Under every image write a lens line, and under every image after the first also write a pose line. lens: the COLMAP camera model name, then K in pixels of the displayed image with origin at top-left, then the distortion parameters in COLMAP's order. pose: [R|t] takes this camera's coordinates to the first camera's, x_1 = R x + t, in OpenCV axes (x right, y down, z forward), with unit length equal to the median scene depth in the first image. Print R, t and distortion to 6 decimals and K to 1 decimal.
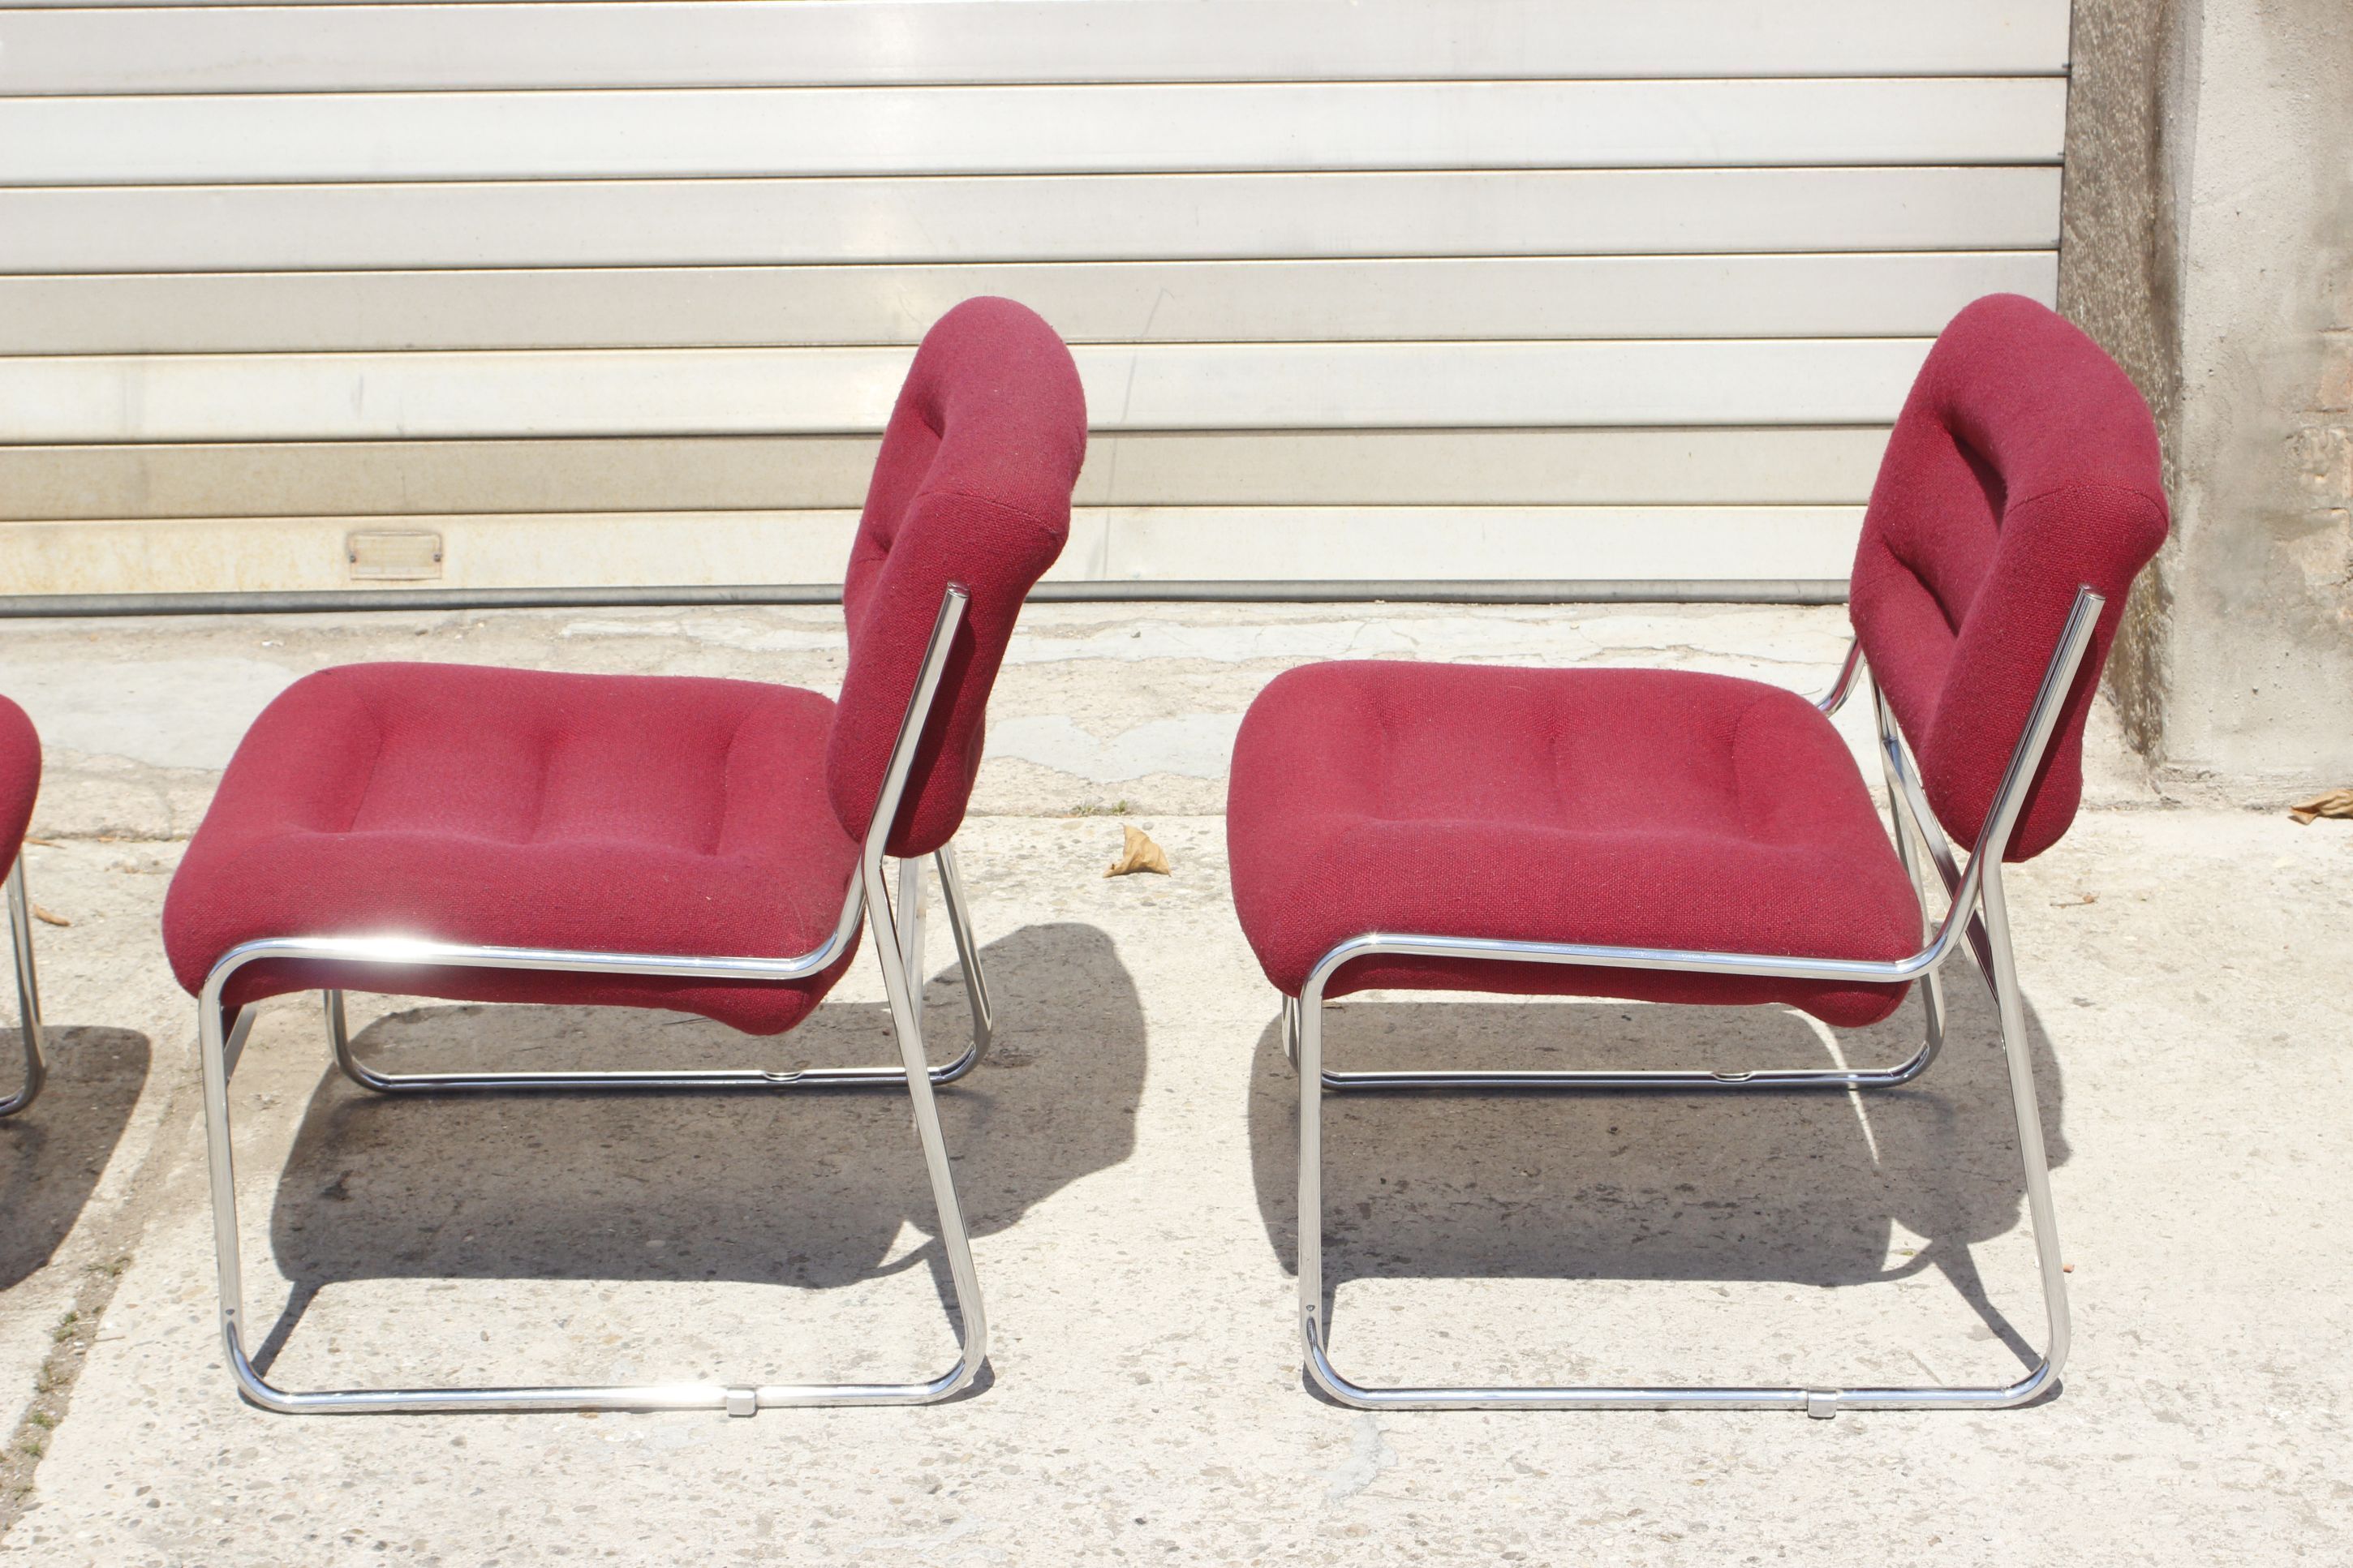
lens RADIAL K [[4904.1, 0, 1164.1], [0, 4904.1, 788.7], [0, 0, 1]] dist [-0.059543, 0.277489]
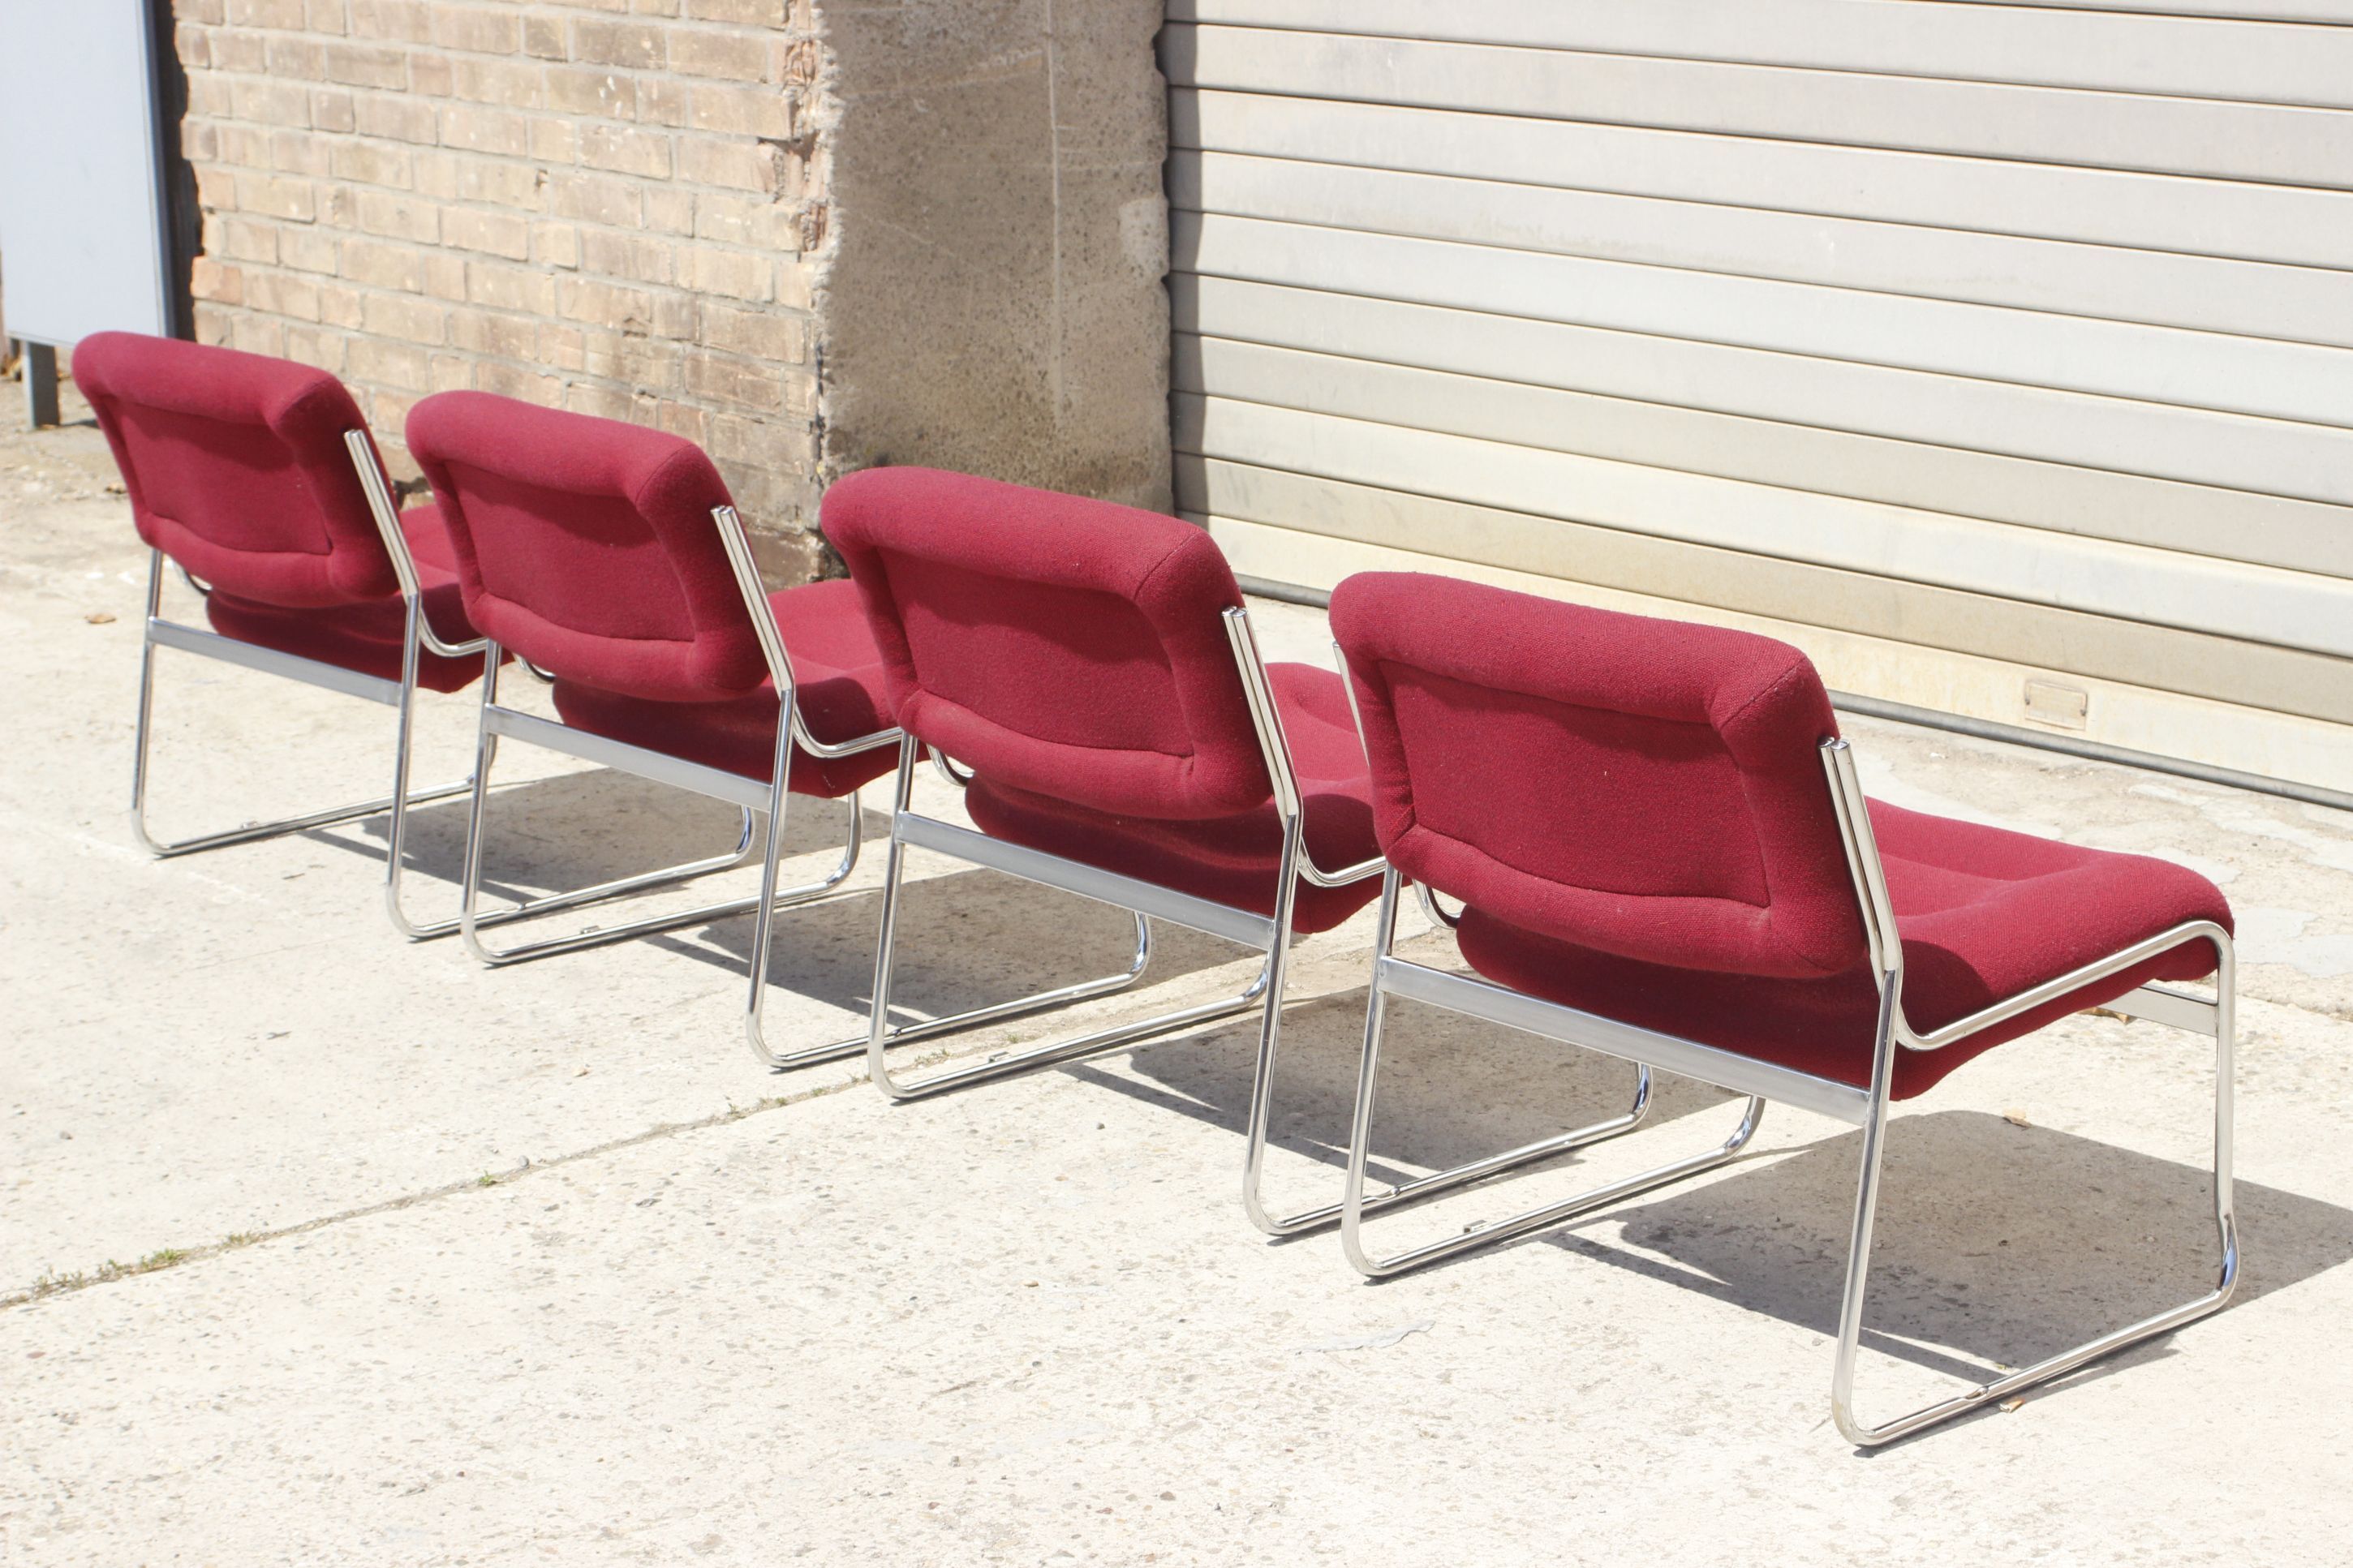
lens RADIAL K [[4837.3, 0, 1176.5], [0, 4837.3, 784.0], [0, 0, 1]] dist [-0.046170, 0.086288]
pose [[0.635728, 0.174139, -0.752014, 0.608002], [-0.224380, 0.973843, 0.035823, -0.023785], [0.738582, 0.145963, 0.658173, 0.077726]]
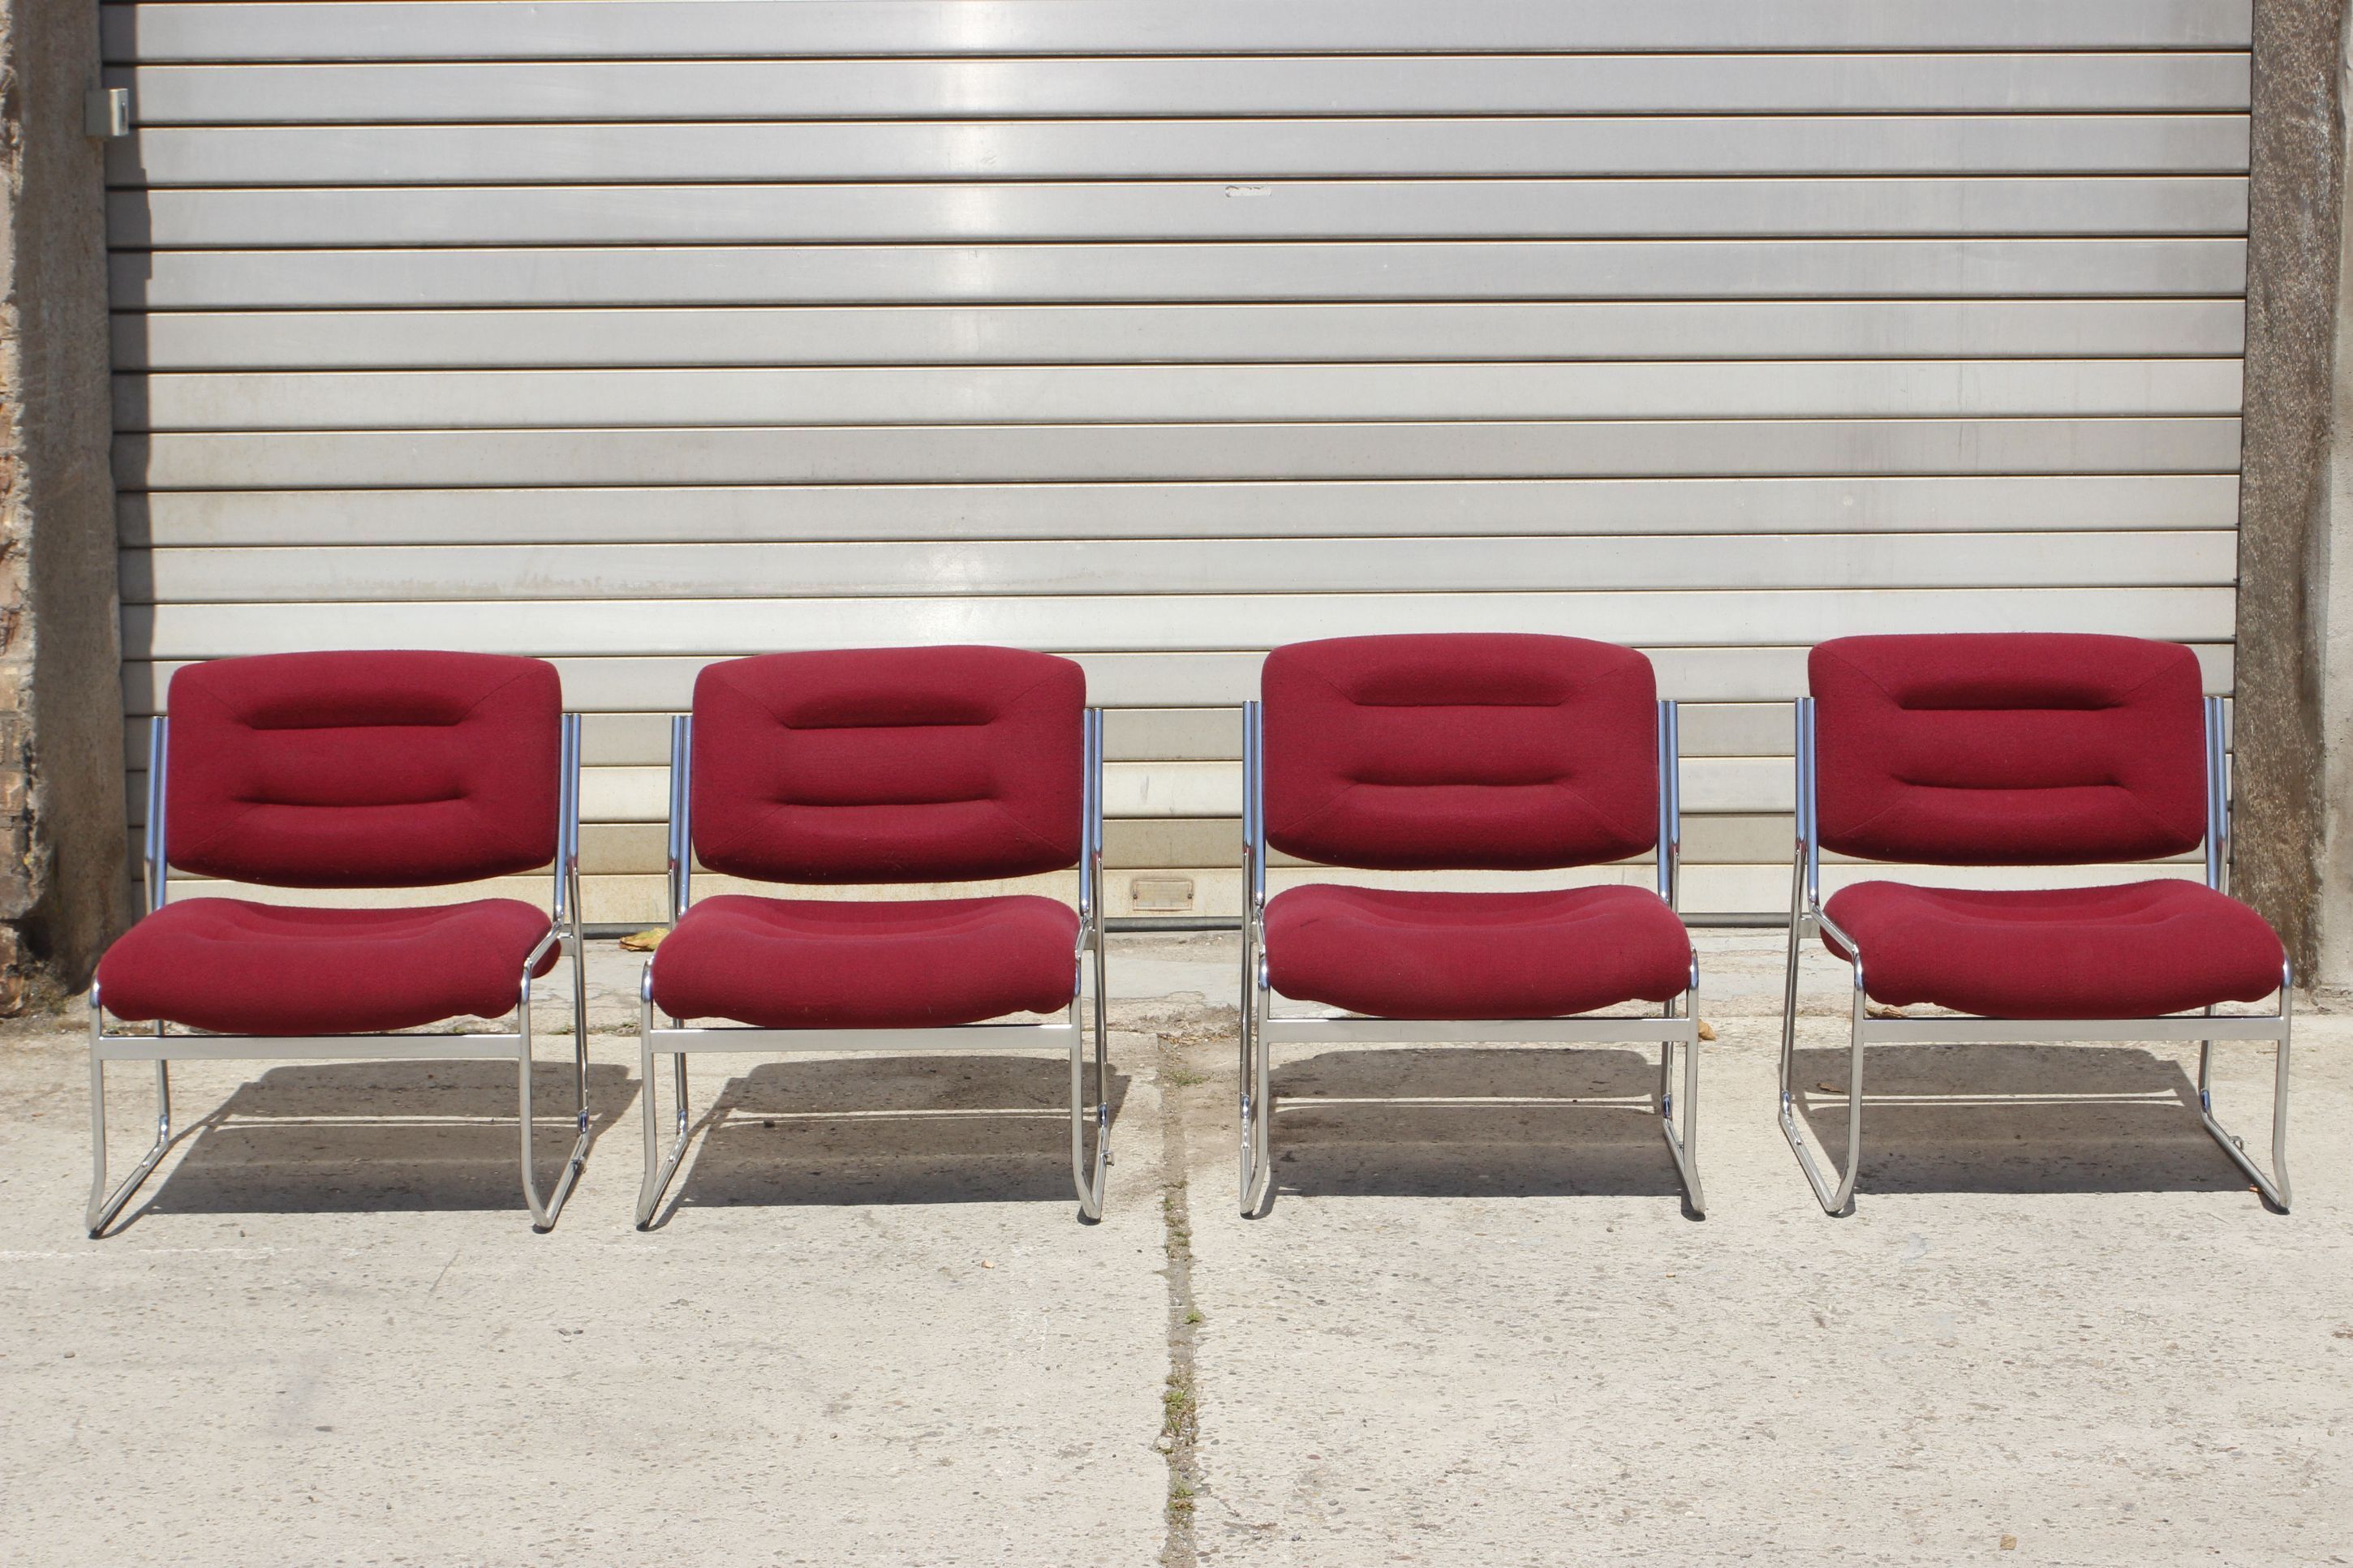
lens RADIAL K [[4837.3, 0, 1176.5], [0, 4837.3, 784.0], [0, 0, 1]] dist [-0.046170, 0.086288]
pose [[0.999976, 0.001626, -0.006708, -0.146581], [-0.002690, 0.986816, -0.161824, 0.169900], [0.006356, 0.161838, 0.986797, -0.528017]]
